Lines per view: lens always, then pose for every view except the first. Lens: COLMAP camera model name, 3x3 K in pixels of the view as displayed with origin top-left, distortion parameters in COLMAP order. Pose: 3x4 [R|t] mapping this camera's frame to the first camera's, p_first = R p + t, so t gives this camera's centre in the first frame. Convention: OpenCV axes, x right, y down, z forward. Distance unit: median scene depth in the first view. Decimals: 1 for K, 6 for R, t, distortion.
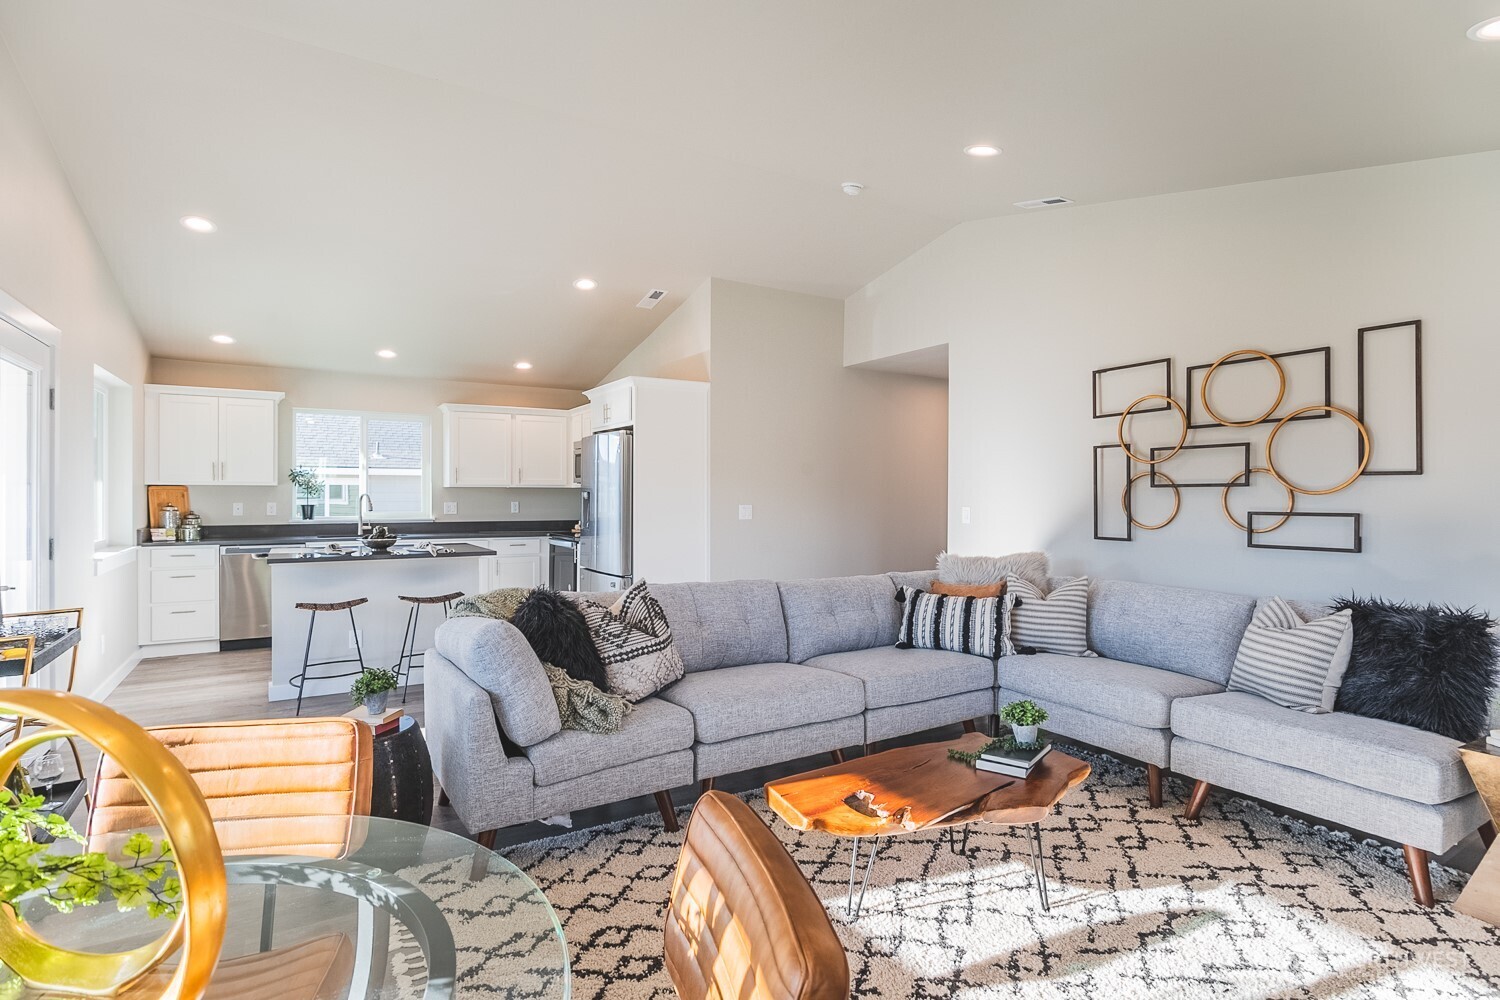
lens RADIAL K [[737.0, 0, 745.1], [0, 737.0, 495.5], [0, 0, 1]] dist [-0.013403, -0.000733]
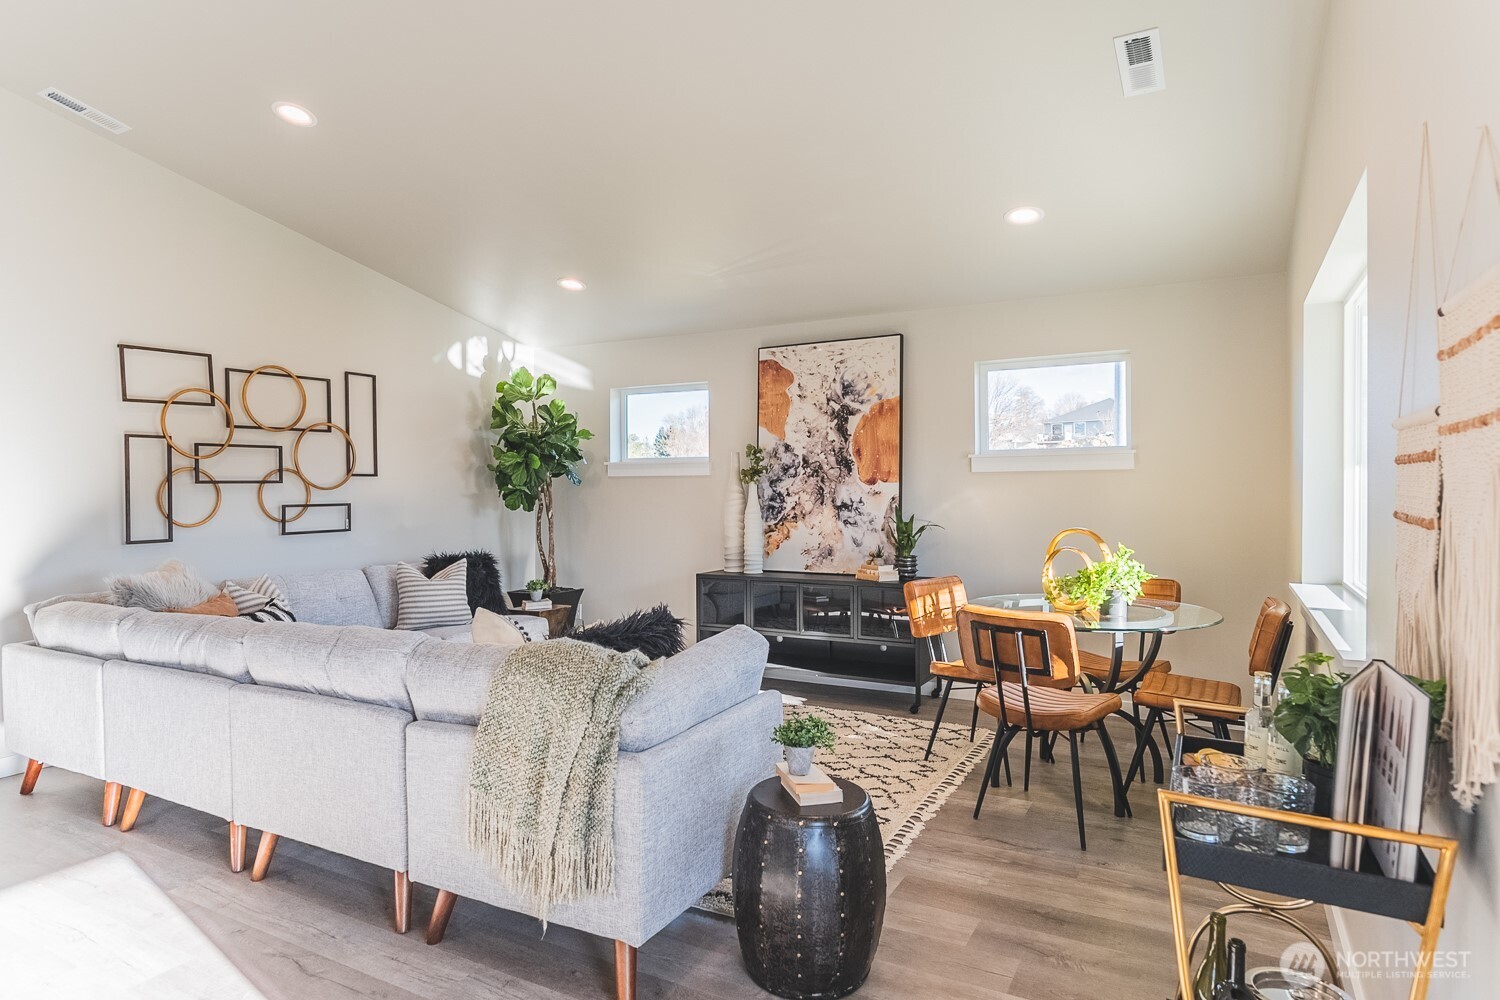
lens RADIAL K [[864.1, 0, 745.4], [0, 864.1, 494.3], [0, 0, 1]] dist [-0.004564, -0.001017]
pose [[-0.498133, -0.008775, 0.867056, -0.699888], [0.004399, 0.999910, 0.012647, -0.007160], [-0.867089, 0.010113, -0.498050, 0.831068]]
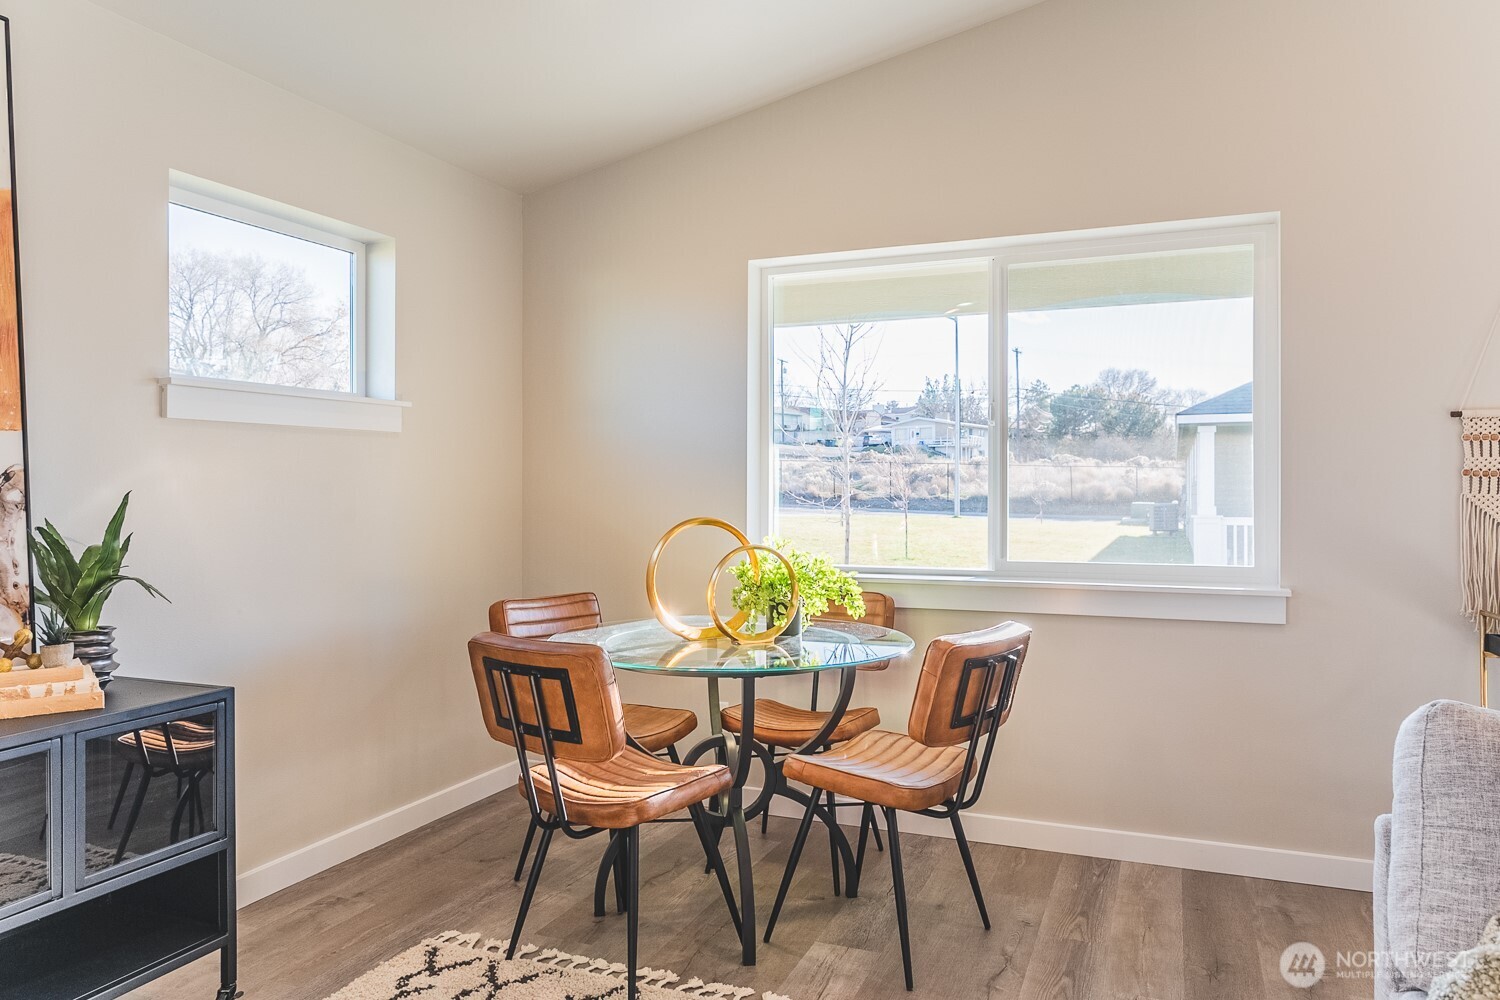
lens RADIAL K [[1035.4, 0, 748.8], [0, 1035.4, 494.0], [0, 0, 1]] dist [0.000695, 0.000591]
pose [[-0.810053, 0.000784, -0.586357, 0.222403], [-0.003113, 0.999979, 0.005638, 0.018762], [0.586349, 0.006393, -0.810033, 0.683117]]
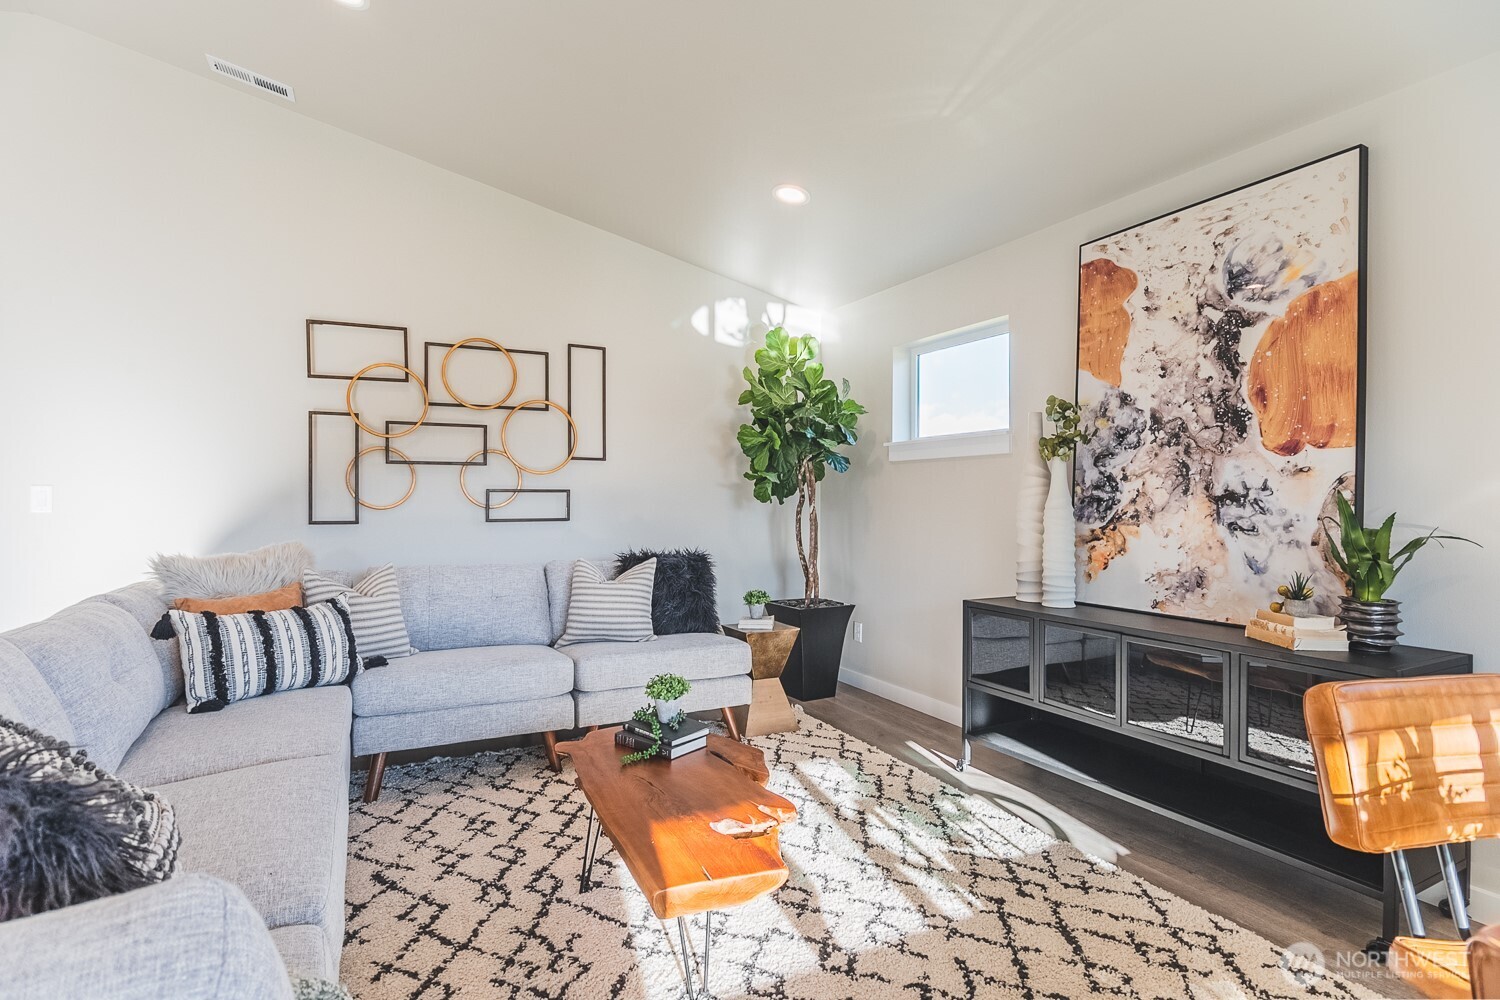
lens RADIAL K [[737.0, 0, 745.1], [0, 737.0, 495.5], [0, 0, 1]] dist [-0.013403, -0.000733]
pose [[0.069594, 0.002635, 0.997572, -0.292683], [-0.002179, 0.999995, -0.002490, 0.026541], [-0.997573, -0.002000, 0.069599, 0.432365]]
